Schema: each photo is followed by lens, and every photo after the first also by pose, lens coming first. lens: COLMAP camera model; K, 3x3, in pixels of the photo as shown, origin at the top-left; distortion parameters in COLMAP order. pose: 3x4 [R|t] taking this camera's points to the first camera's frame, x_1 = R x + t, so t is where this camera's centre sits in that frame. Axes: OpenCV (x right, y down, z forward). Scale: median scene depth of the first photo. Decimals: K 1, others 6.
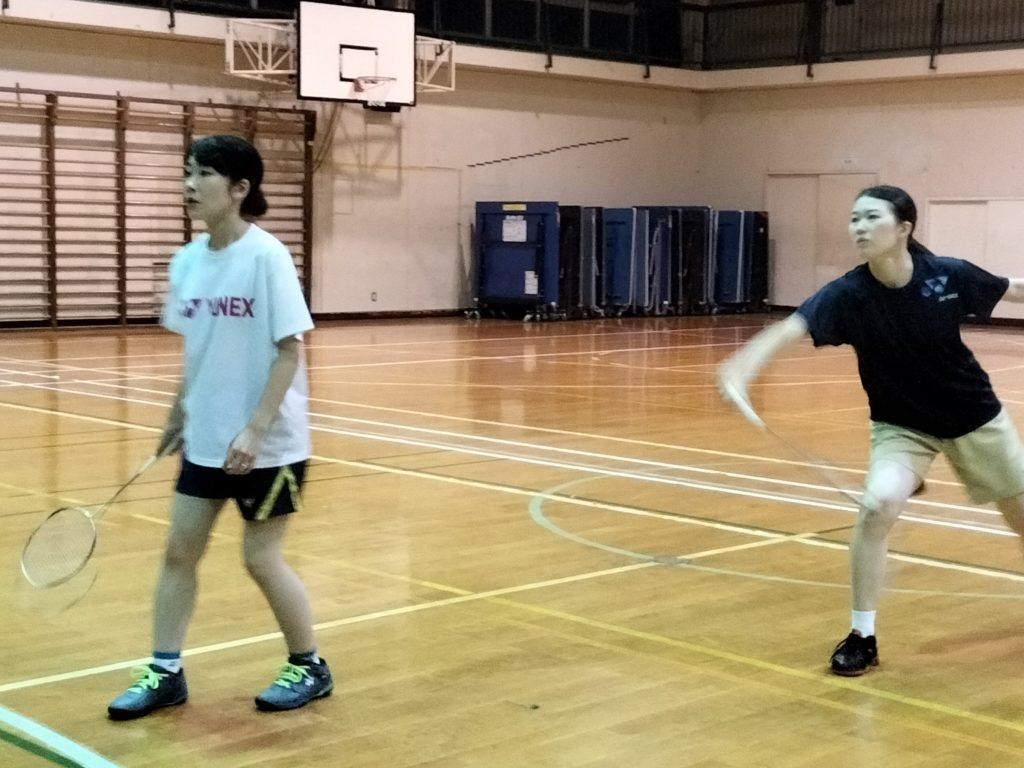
lens RADIAL K [[1758.5, 0, 534.7], [0, 1758.5, 387.1], [0, 0, 1]] dist [0.116999, -0.017450]
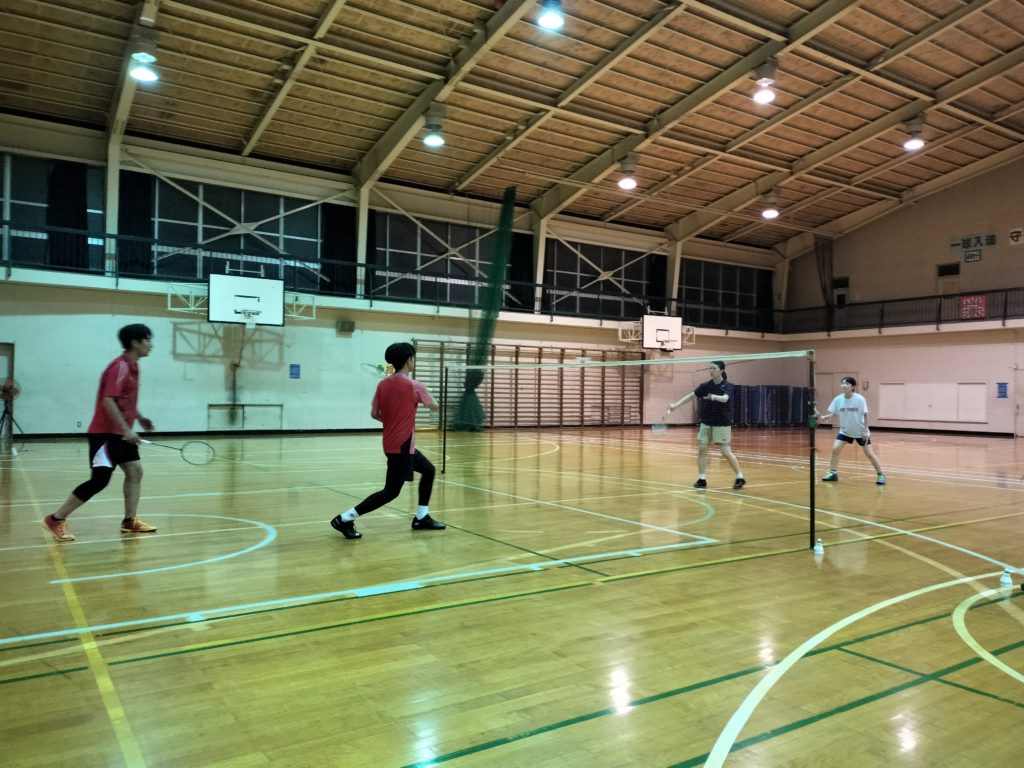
lens RADIAL K [[782.4, 0, 520.9], [0, 782.4, 396.0], [0, 0, 1]] dist [0.065961, -0.070309]
pose [[0.983332, -0.000951, -0.181817, -0.094590], [-0.015775, 0.995769, -0.090525, 0.029703], [0.181134, 0.091884, 0.979157, -0.256626]]
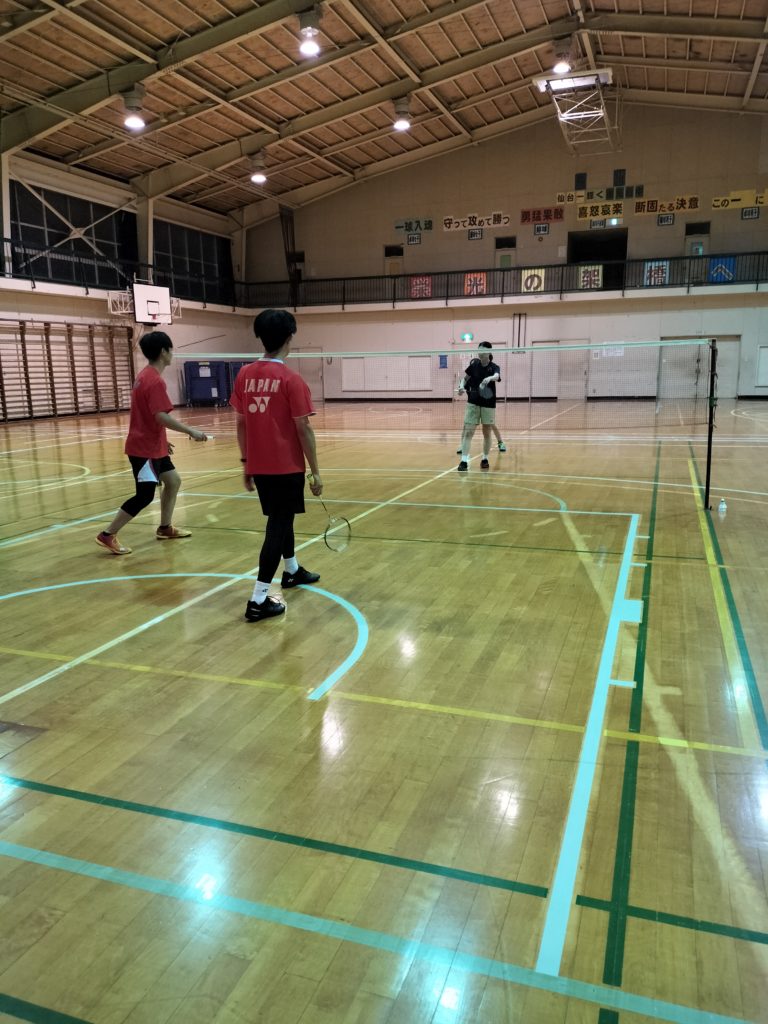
lens RADIAL K [[782.4, 0, 379.4], [0, 782.4, 530.7], [0, 0, 1]] dist [0.065961, -0.070309]
pose [[0.902042, -0.119163, 0.414873, -0.316710], [0.070600, 0.988926, 0.130544, 0.010316], [-0.425835, -0.088467, 0.900466, -0.201868]]
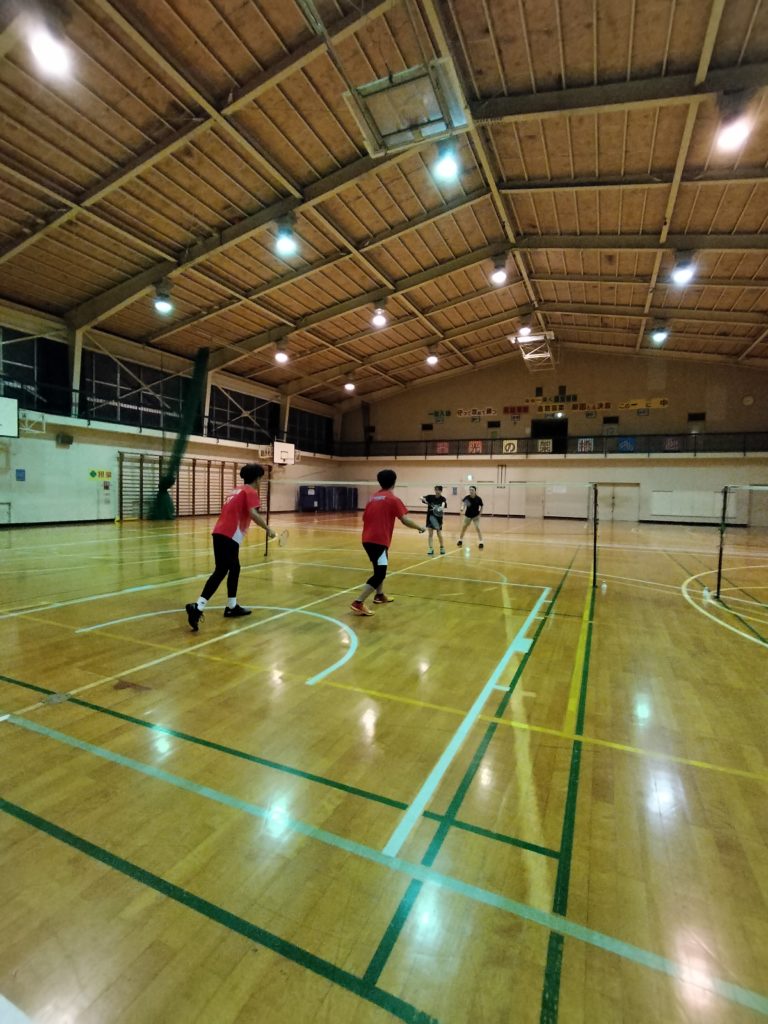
lens RADIAL K [[487.0, 0, 379.7], [0, 487.0, 509.9], [0, 0, 1]] dist [0.000688, 0.000597]
pose [[0.937309, -0.008593, 0.348395, -0.300767], [0.025593, 0.998694, -0.044222, 0.013642], [-0.347560, 0.050366, 0.936304, -0.219505]]
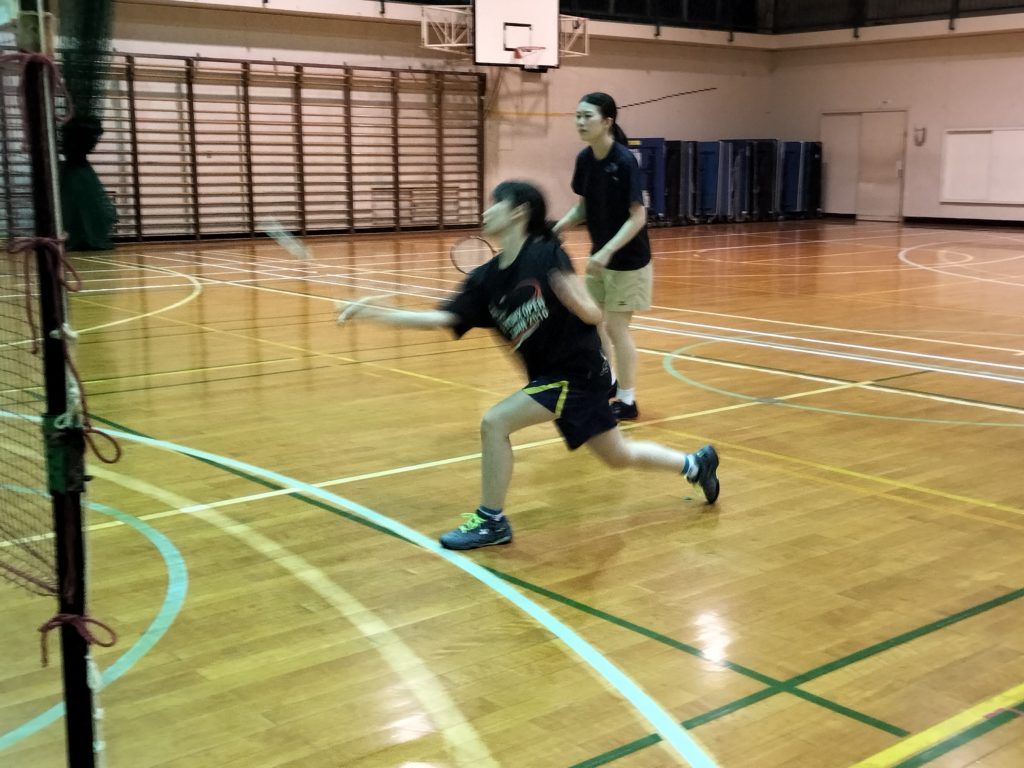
lens RADIAL K [[1297.7, 0, 535.8], [0, 1297.7, 384.8], [0, 0, 1]] dist [0.146795, -0.269567]
pose [[0.997128, -0.001097, -0.075731, -0.010187], [0.007409, 0.996513, 0.083112, -0.000881], [0.075376, -0.083434, 0.993658, -0.017425]]
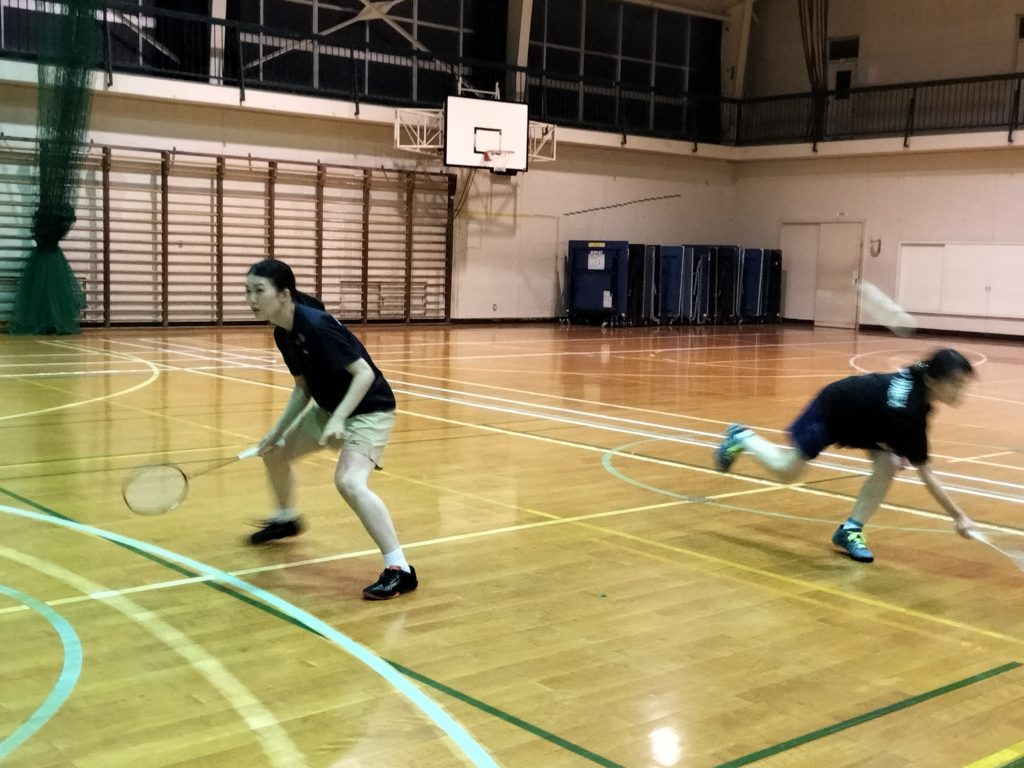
lens RADIAL K [[1278.4, 0, 529.5], [0, 1278.4, 387.3], [0, 0, 1]] dist [0.141049, -0.233727]
pose [[0.997891, 0.020933, -0.061452, 0.000175], [-0.020218, 0.999721, 0.012235, -0.000951], [0.061691, -0.010967, 0.998035, -0.015969]]
